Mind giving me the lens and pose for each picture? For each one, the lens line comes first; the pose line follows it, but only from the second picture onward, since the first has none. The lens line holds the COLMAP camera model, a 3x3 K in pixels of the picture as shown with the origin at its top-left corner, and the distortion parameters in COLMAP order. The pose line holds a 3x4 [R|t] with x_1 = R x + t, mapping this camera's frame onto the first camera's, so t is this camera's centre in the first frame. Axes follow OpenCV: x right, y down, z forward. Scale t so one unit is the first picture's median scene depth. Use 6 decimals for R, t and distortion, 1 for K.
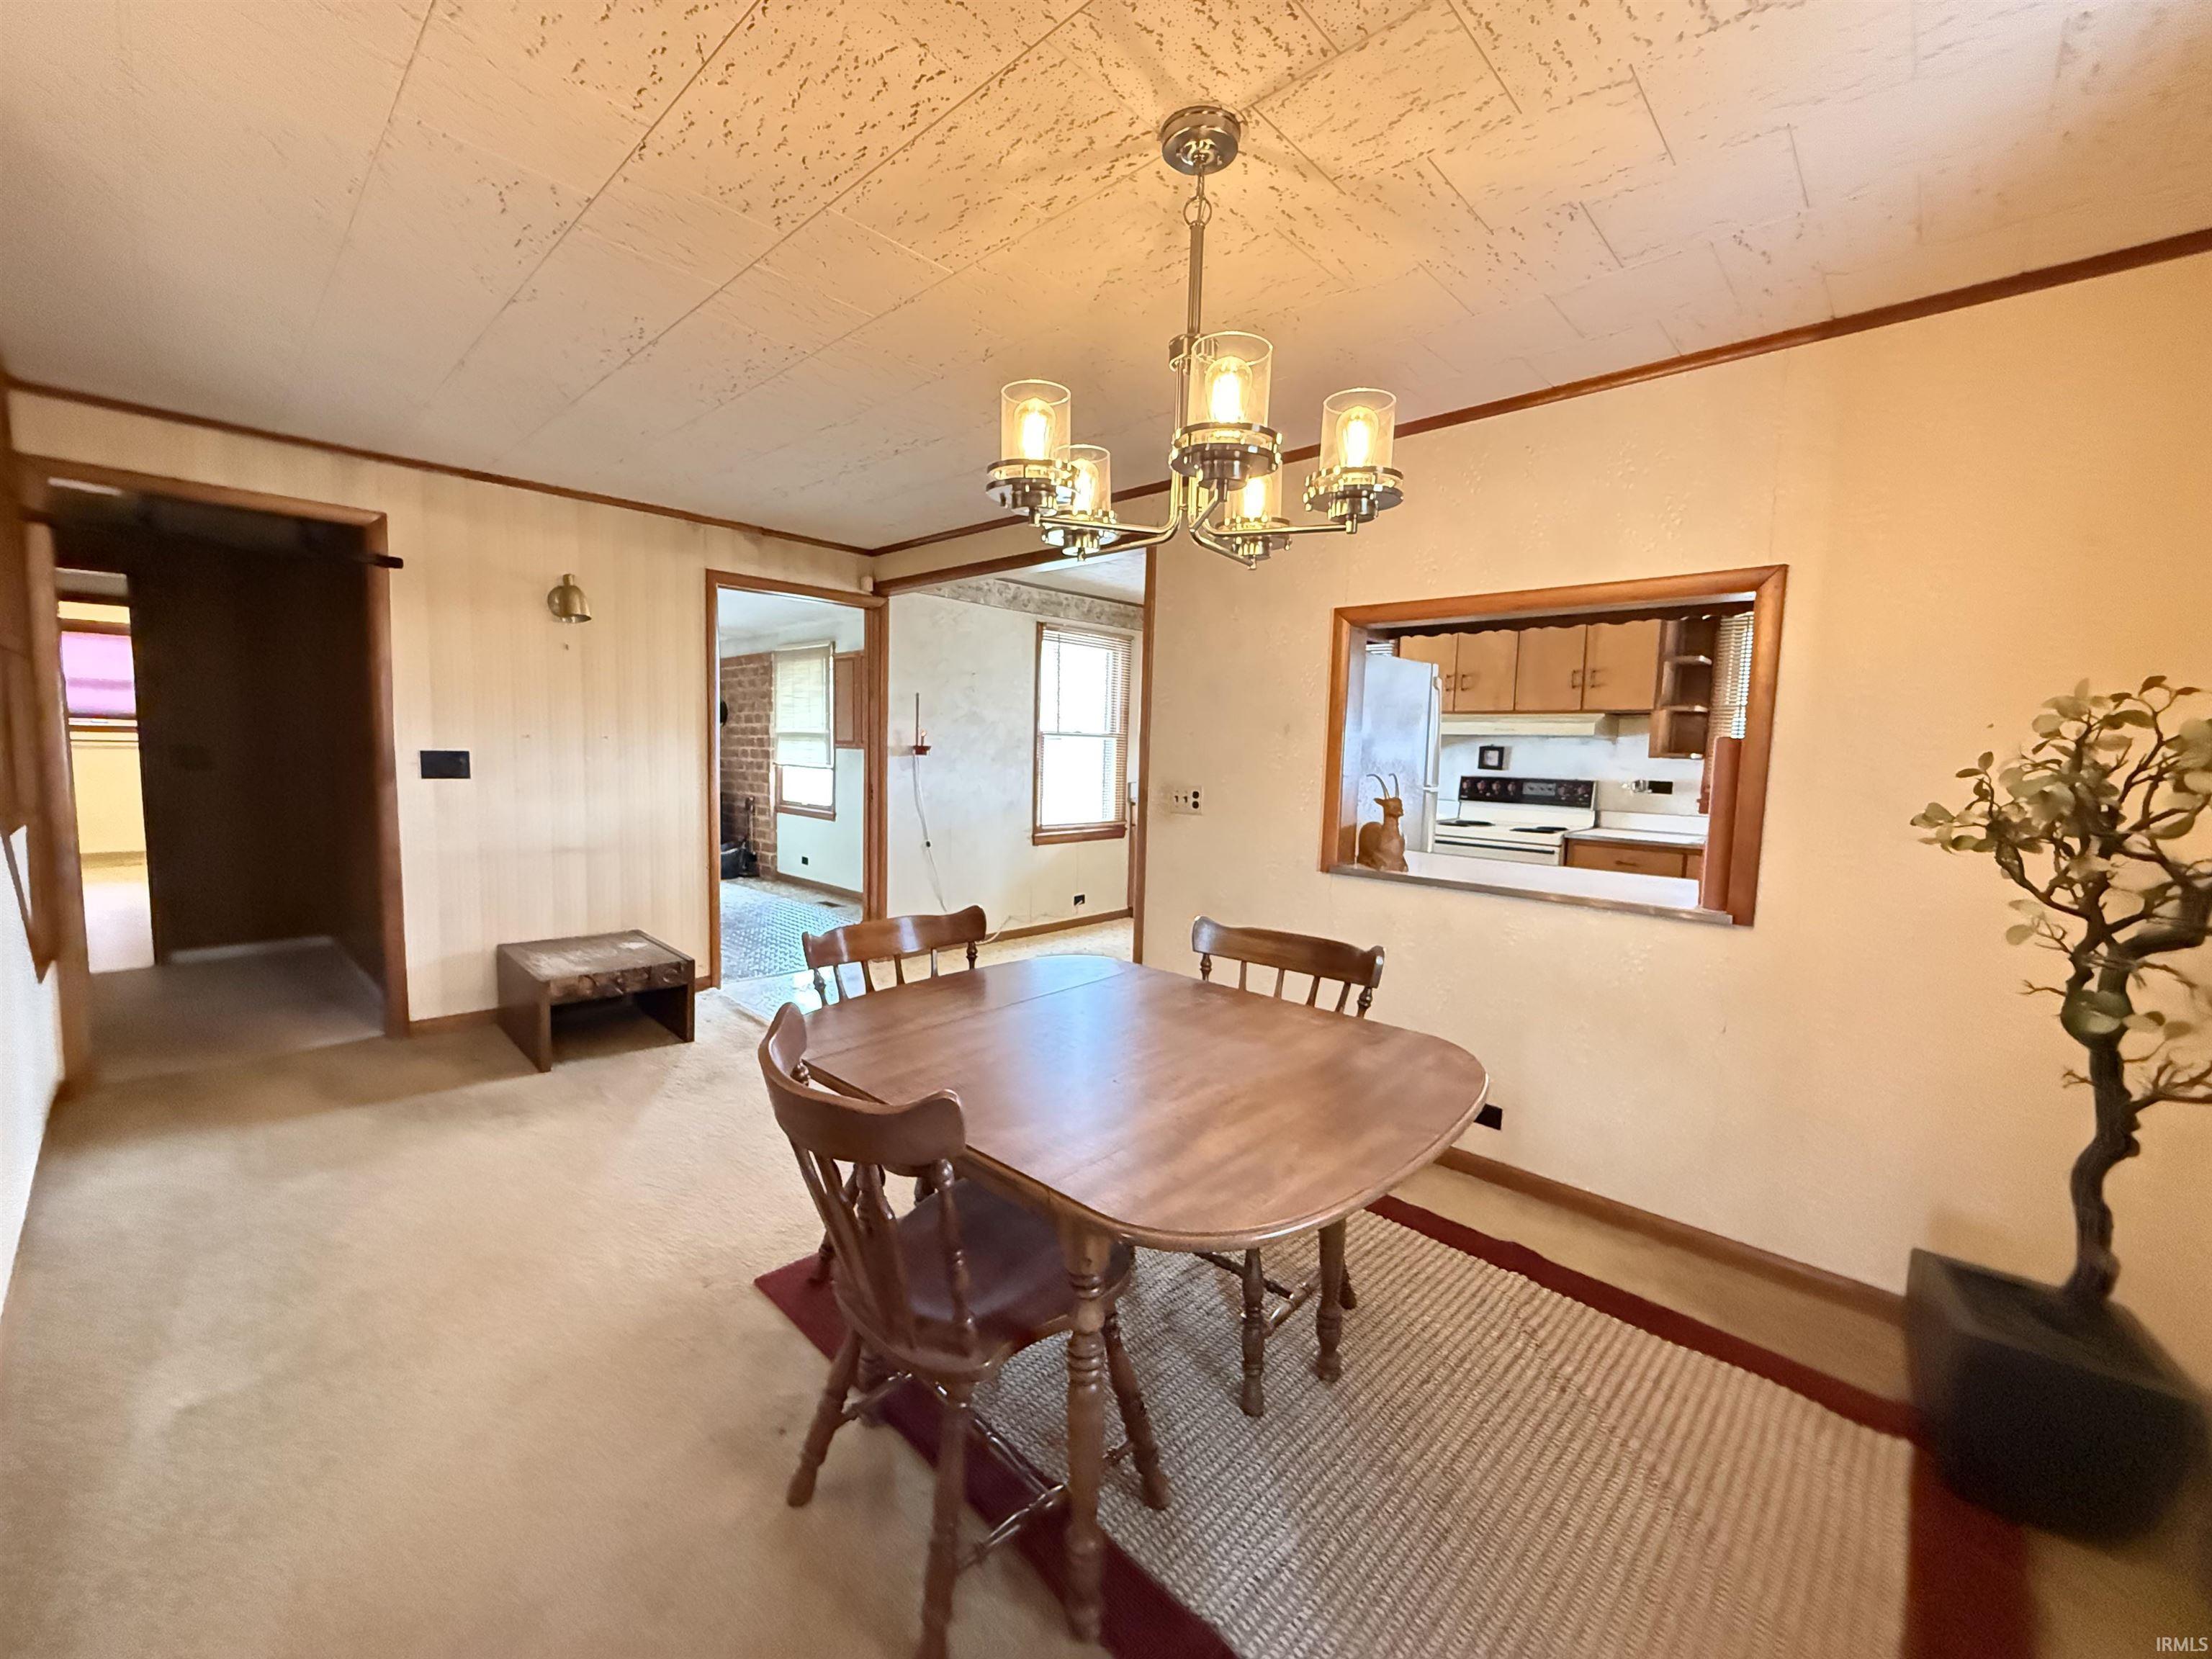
lens RADIAL K [[881.5, 0, 1102.7], [0, 881.5, 826.3], [0, 0, 1]] dist [0.001352, -0.000309]
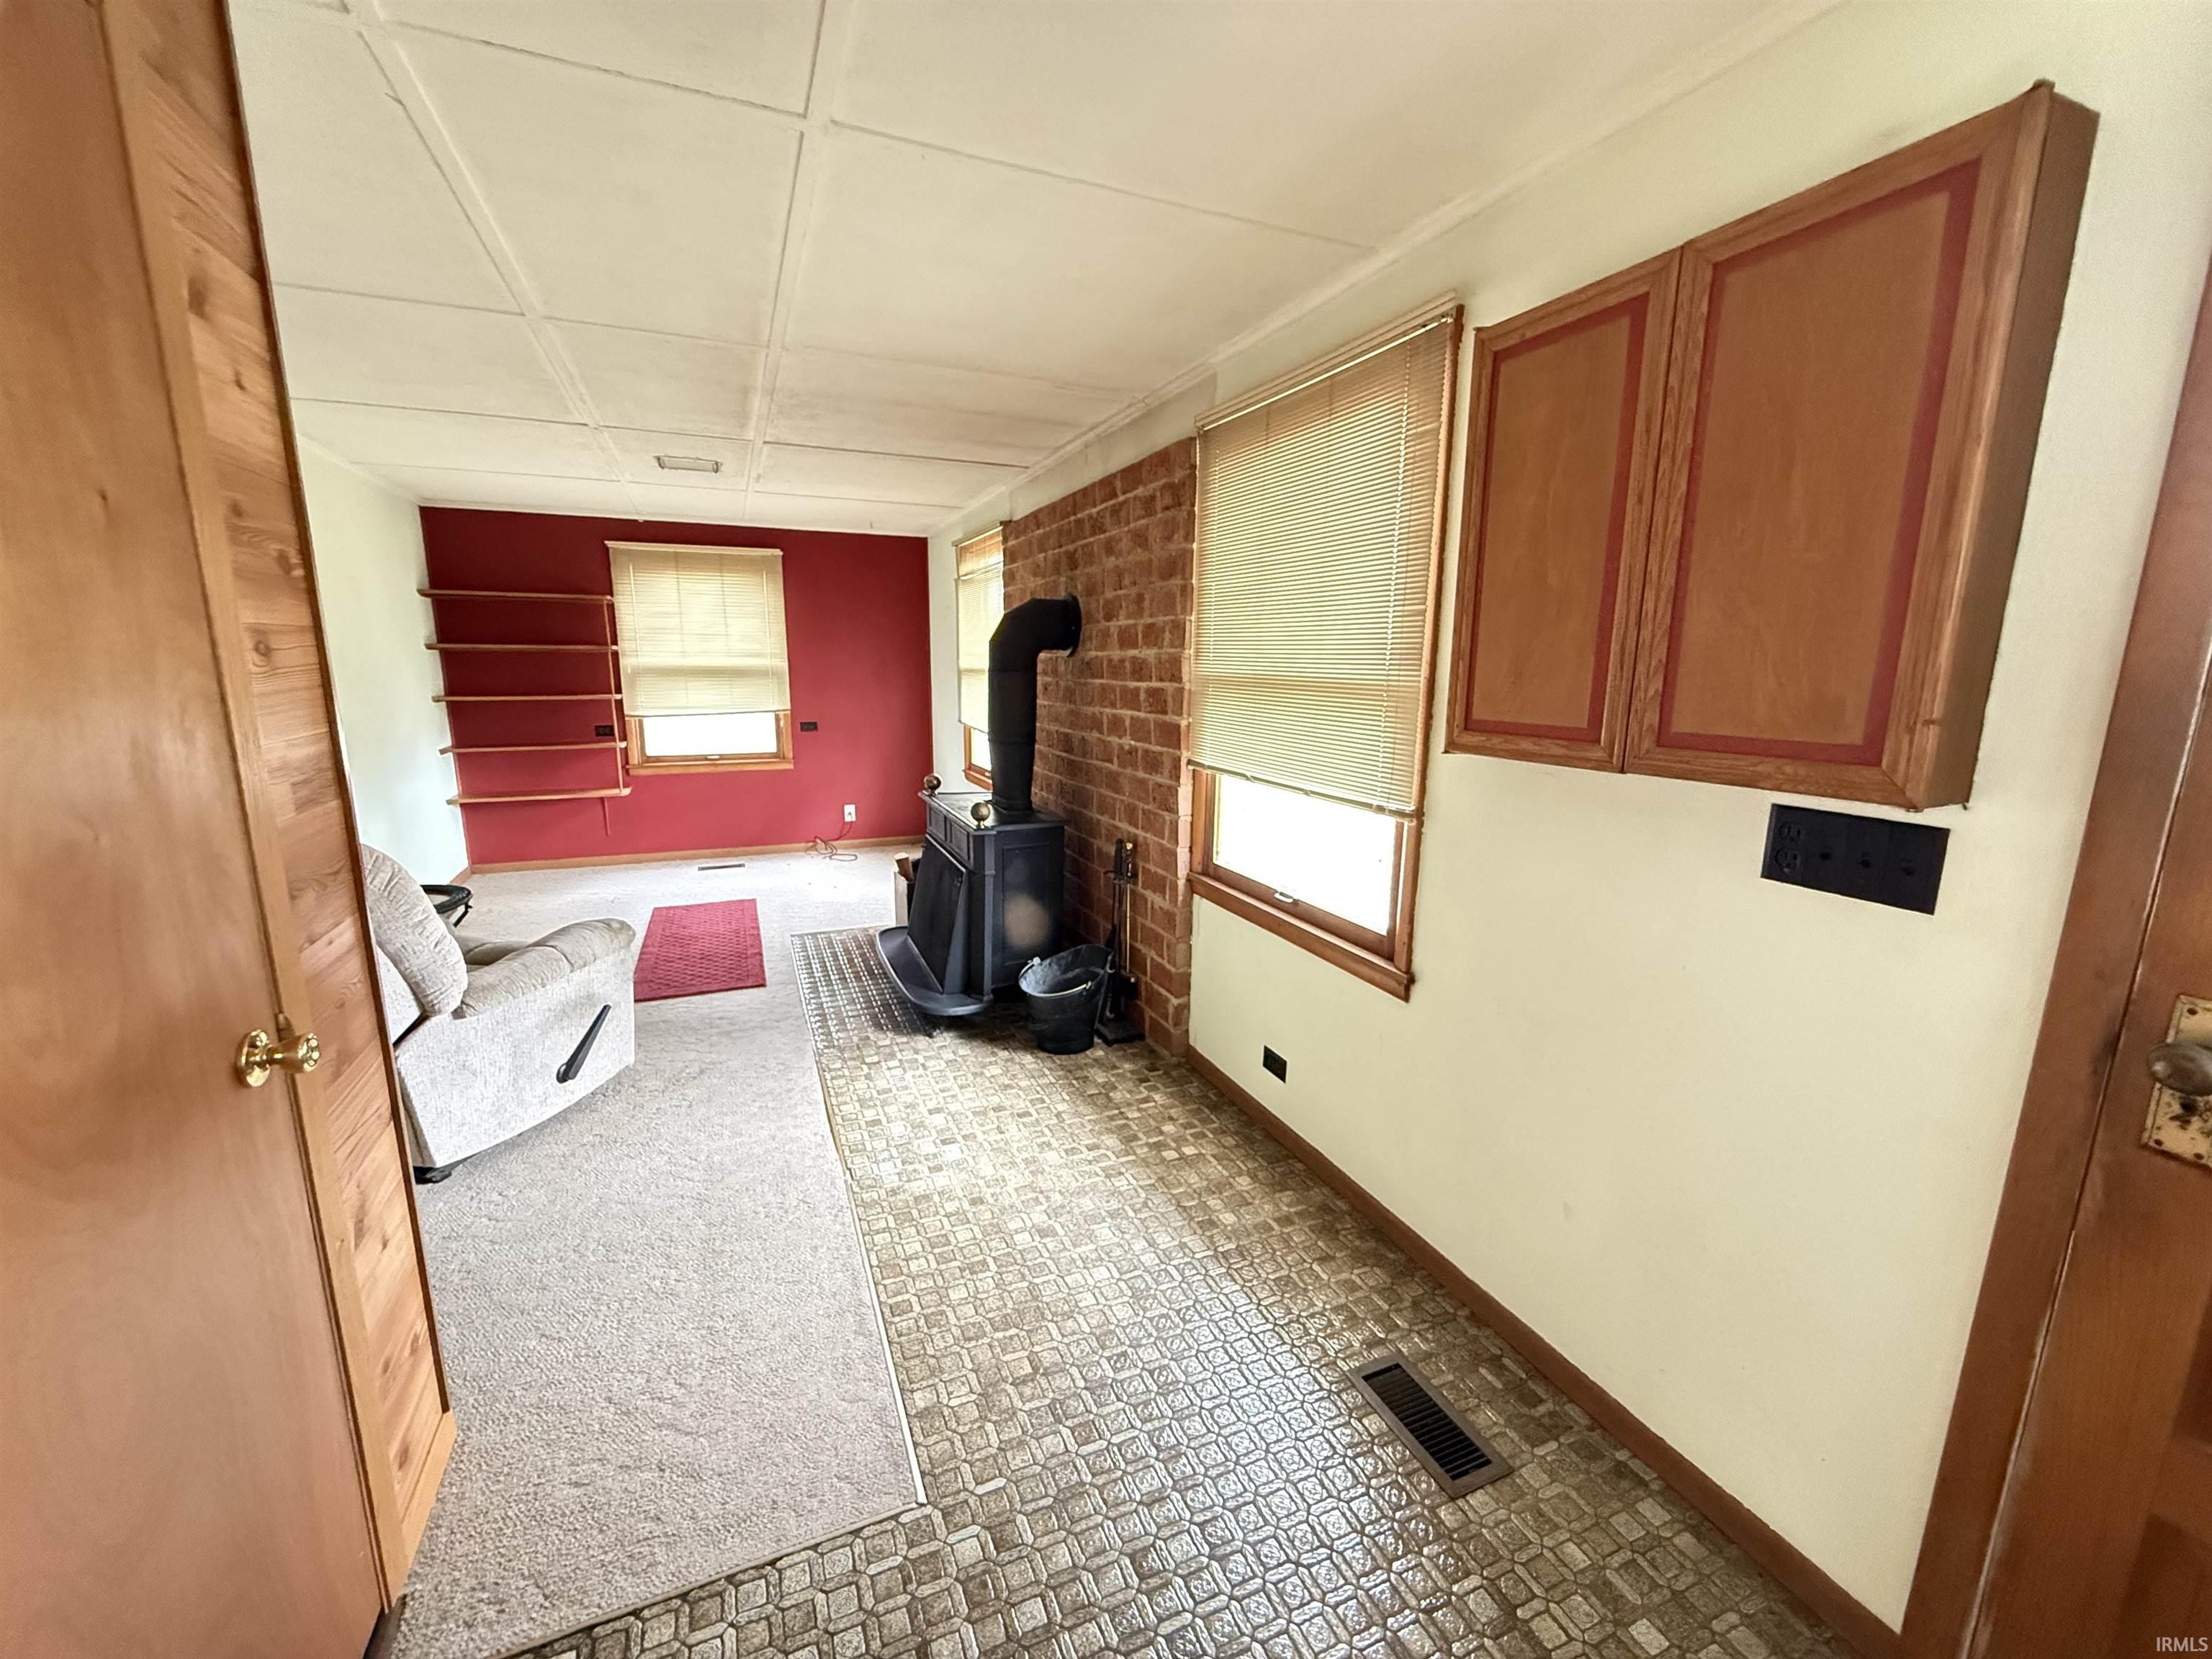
lens RADIAL K [[881.5, 0, 1102.7], [0, 881.5, 826.3], [0, 0, 1]] dist [0.001352, -0.000309]
pose [[0.918848, 0.056250, -0.390581, -0.261668], [-0.020800, 0.995316, 0.094411, -0.077347], [0.394063, -0.078625, 0.915714, 0.648671]]
